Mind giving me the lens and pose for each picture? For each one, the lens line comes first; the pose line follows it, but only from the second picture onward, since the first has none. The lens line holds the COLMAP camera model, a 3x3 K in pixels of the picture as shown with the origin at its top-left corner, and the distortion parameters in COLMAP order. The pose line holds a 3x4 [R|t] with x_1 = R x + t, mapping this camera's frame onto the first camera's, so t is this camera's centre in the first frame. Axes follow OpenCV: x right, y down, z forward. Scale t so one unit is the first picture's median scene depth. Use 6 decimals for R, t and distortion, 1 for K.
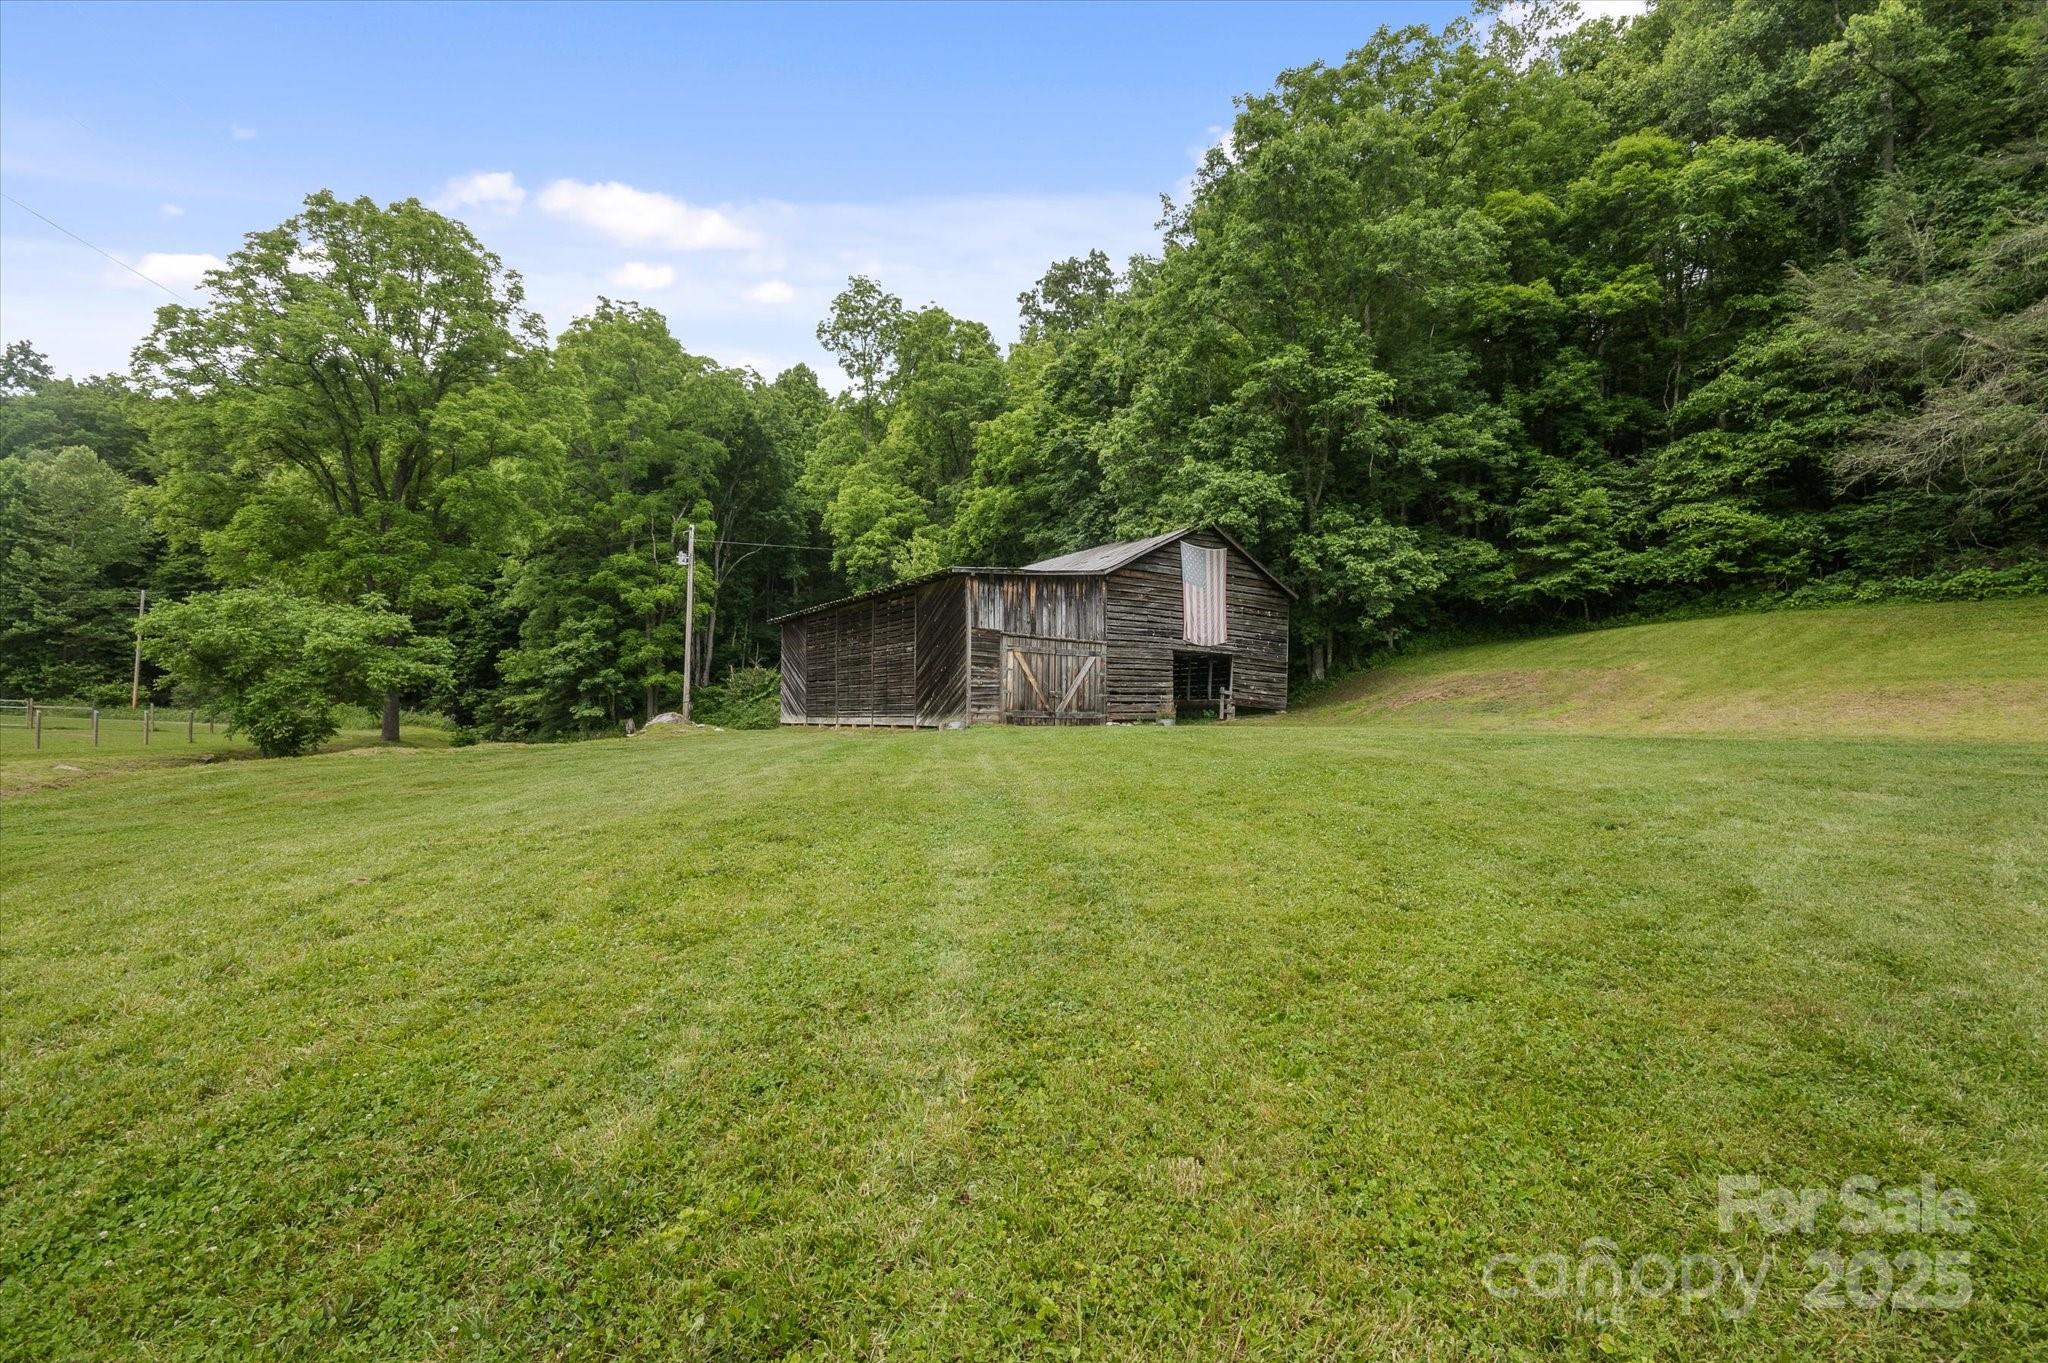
lens RADIAL K [[925.4, 0, 1024.9], [0, 925.4, 685.3], [0, 0, 1]] dist [0.015579, -0.010578]
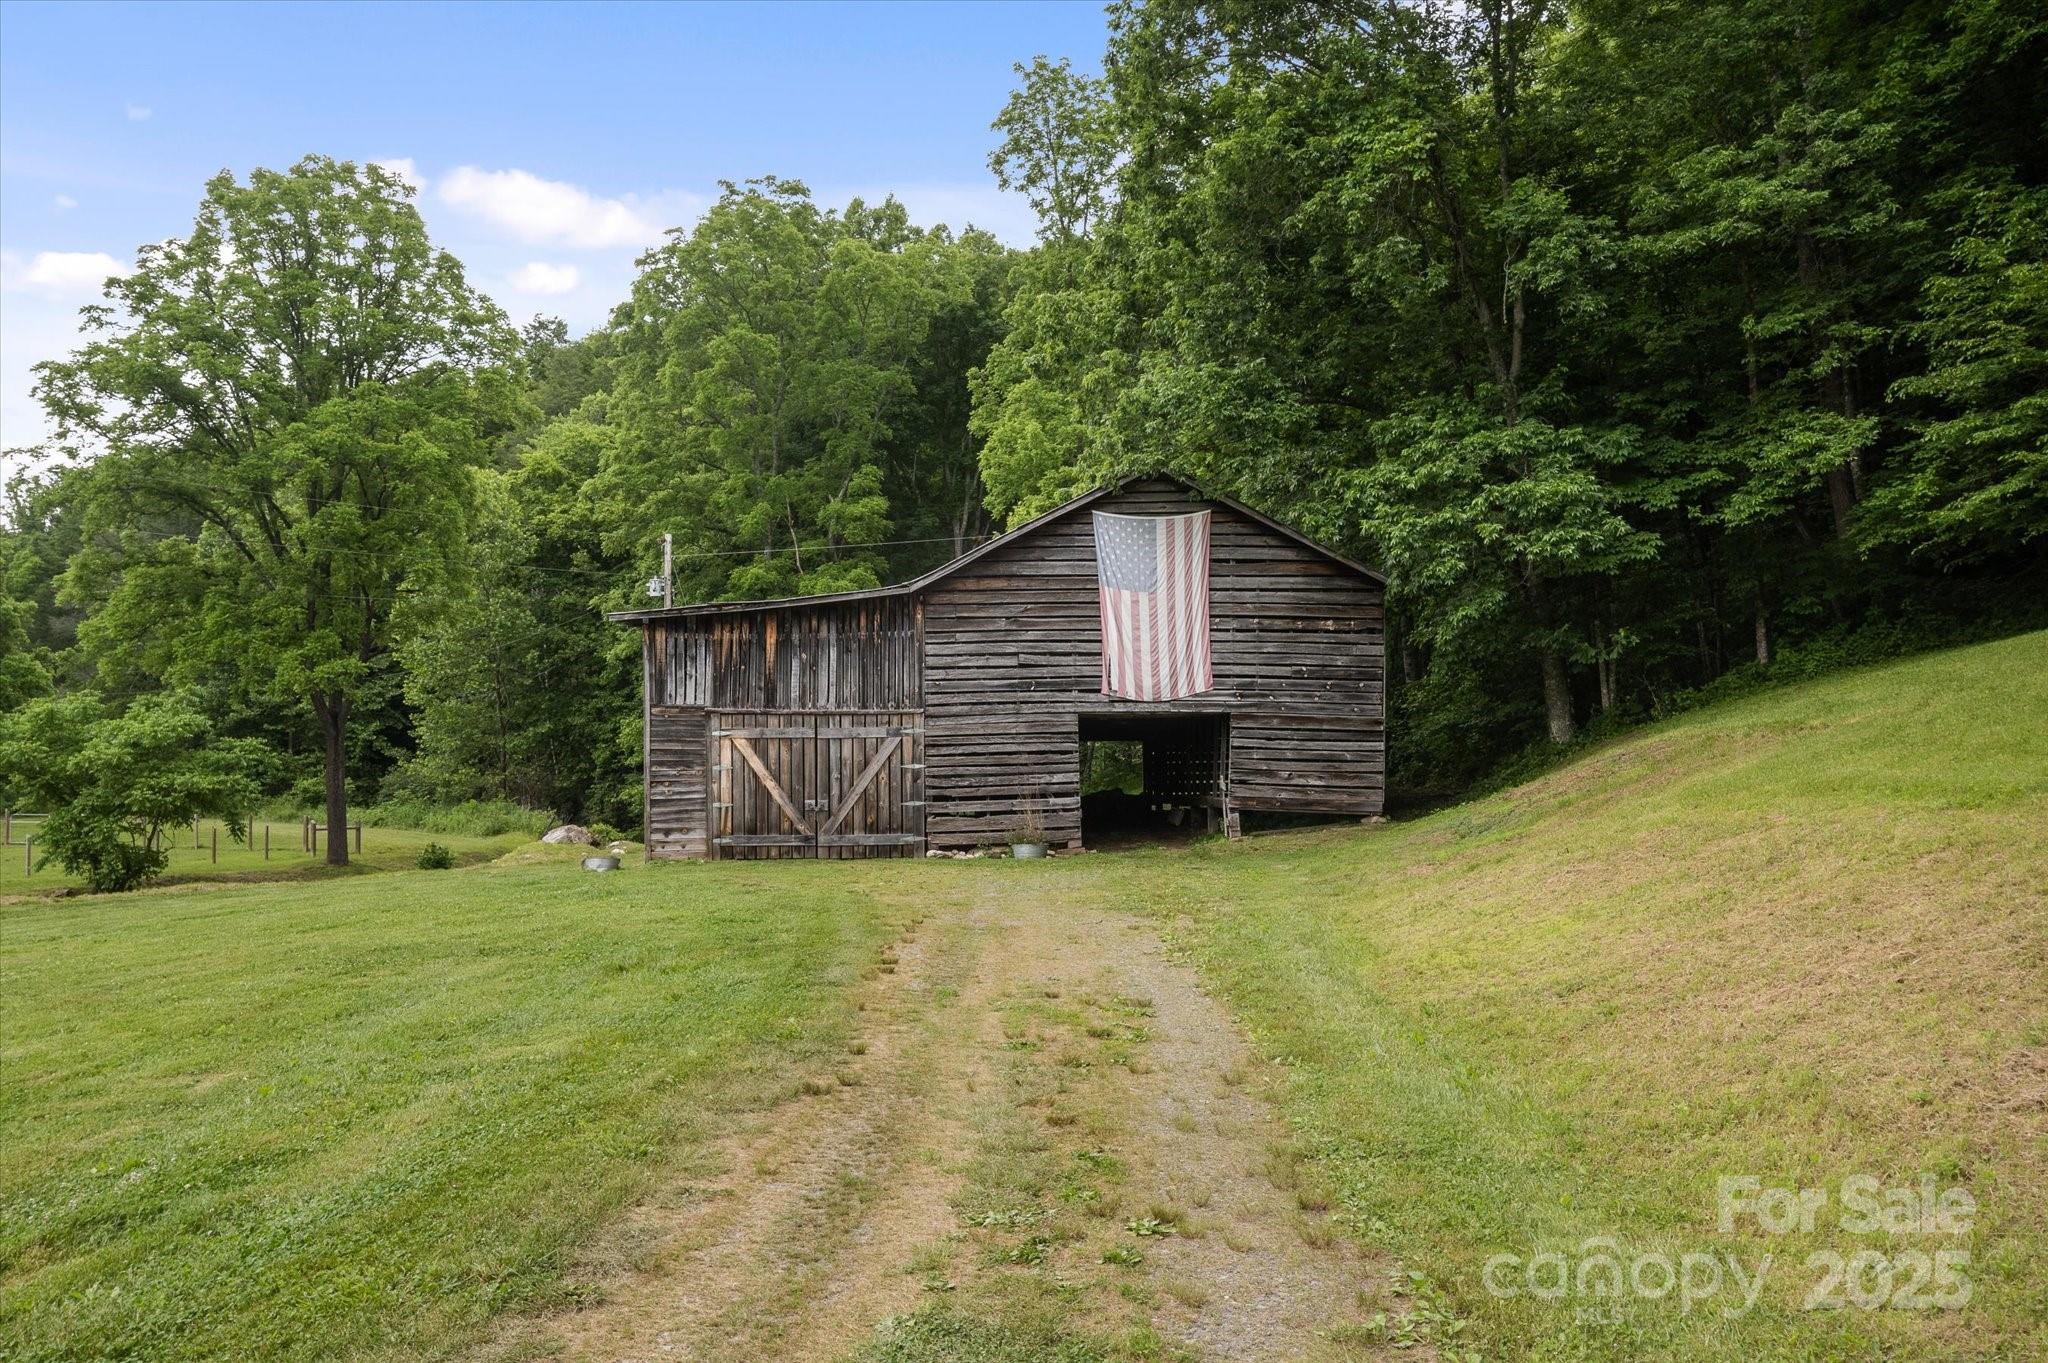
lens RADIAL K [[1710.6, 0, 1010.6], [0, 1710.6, 688.2], [0, 0, 1]] dist [0.018008, 0.003593]
pose [[0.843326, -0.050904, -0.534986, 0.652129], [0.045227, 0.998695, -0.023733, -0.030573], [0.535496, -0.004182, 0.844528, 0.129933]]
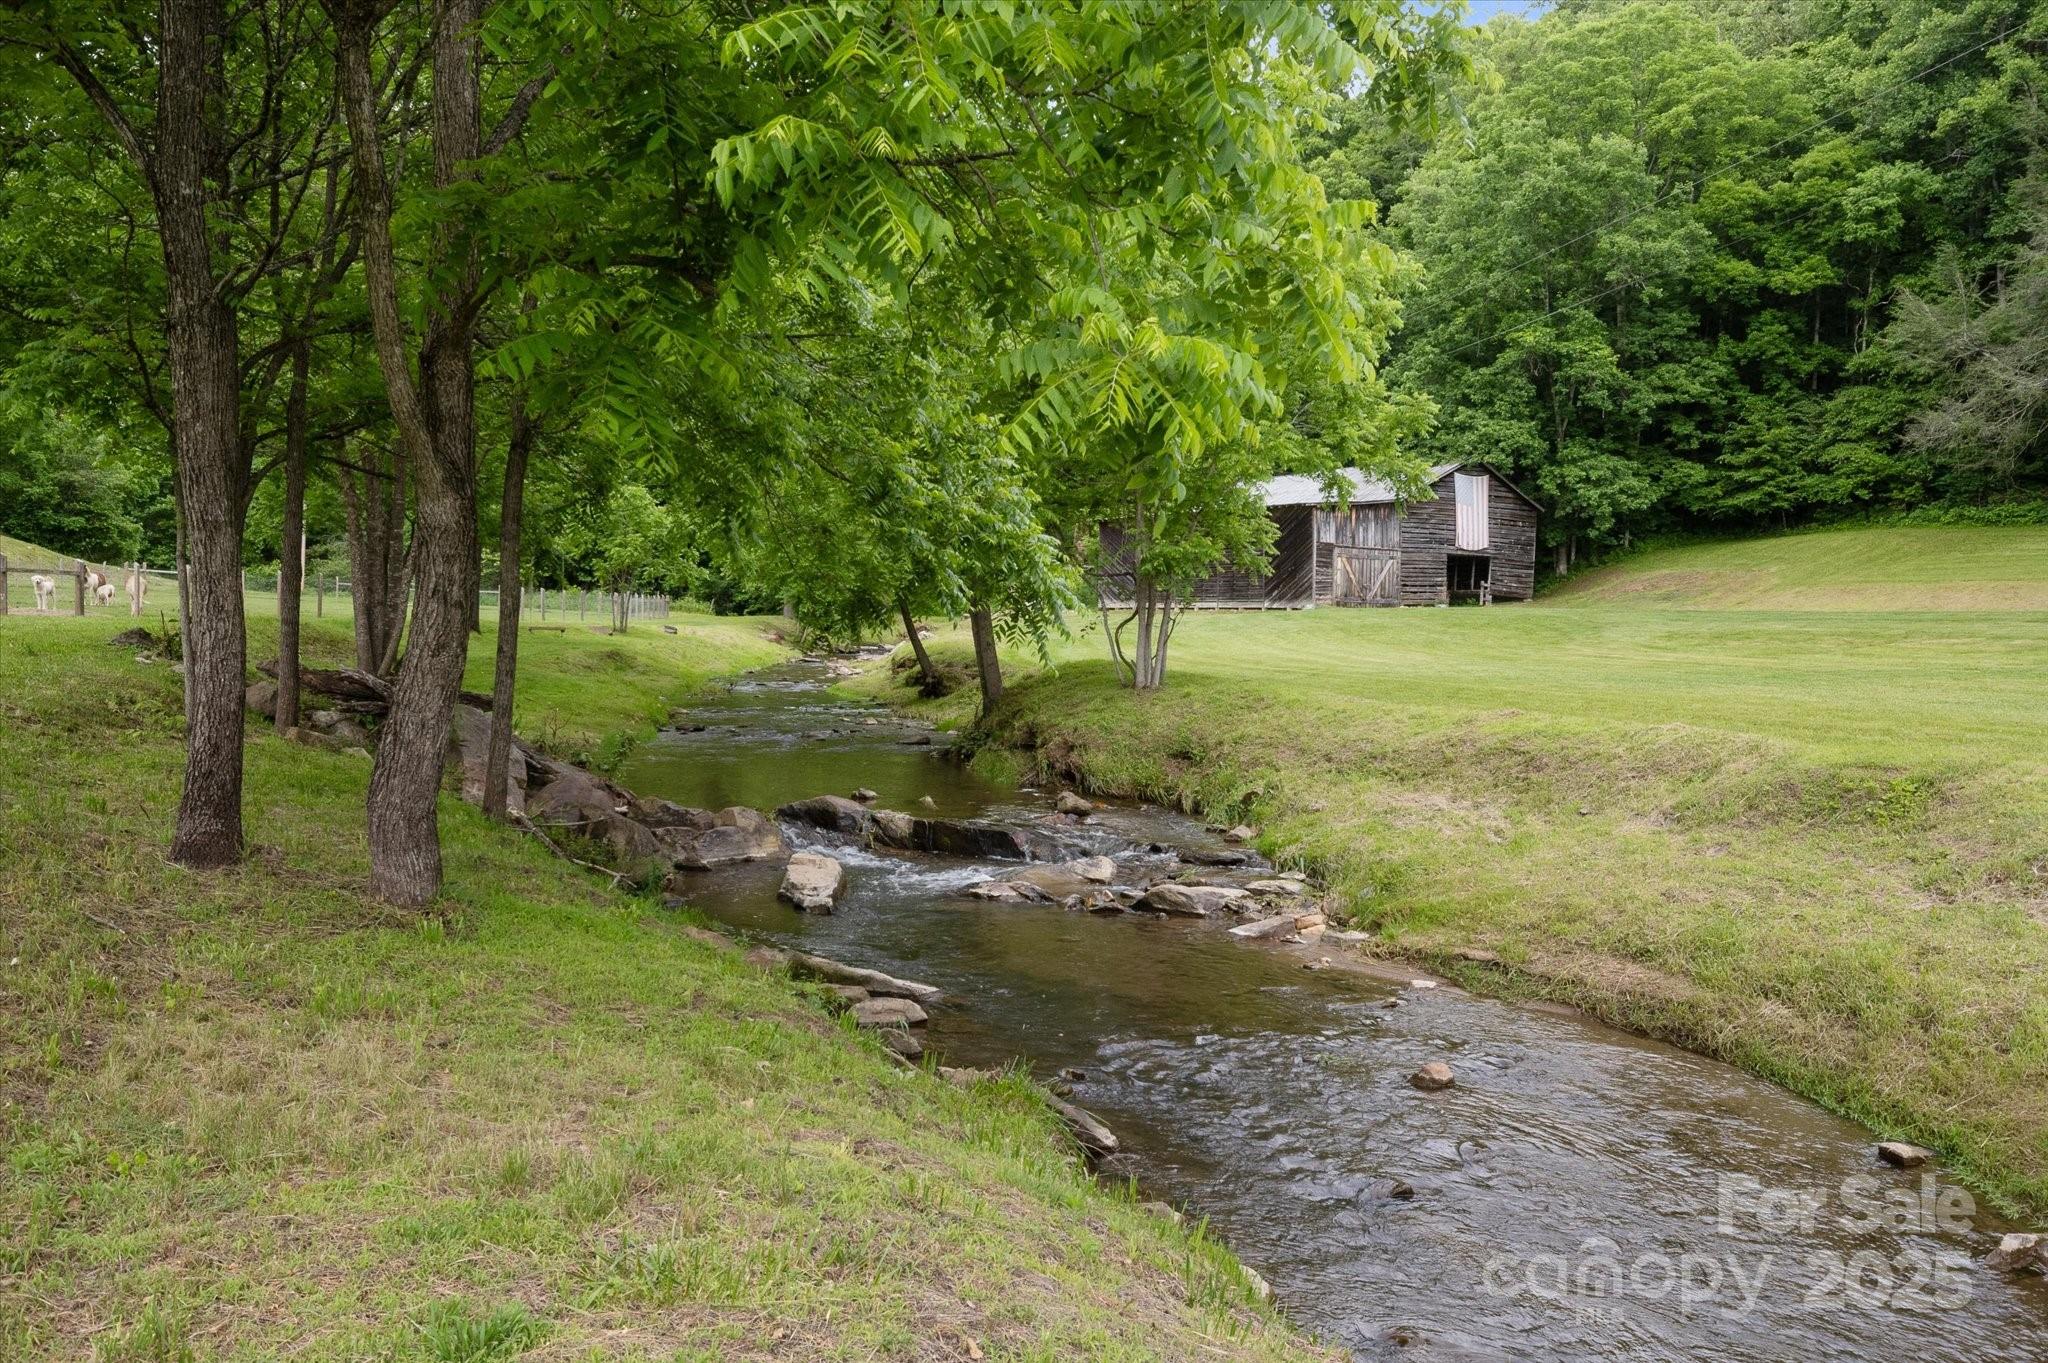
lens RADIAL K [[1710.6, 0, 1010.6], [0, 1710.6, 688.2], [0, 0, 1]] dist [0.018008, 0.003593]
pose [[0.998889, 0.008238, -0.046401, -0.357471], [-0.004646, 0.997021, 0.076996, -0.031379], [0.046897, -0.076694, 0.995951, -1.530351]]
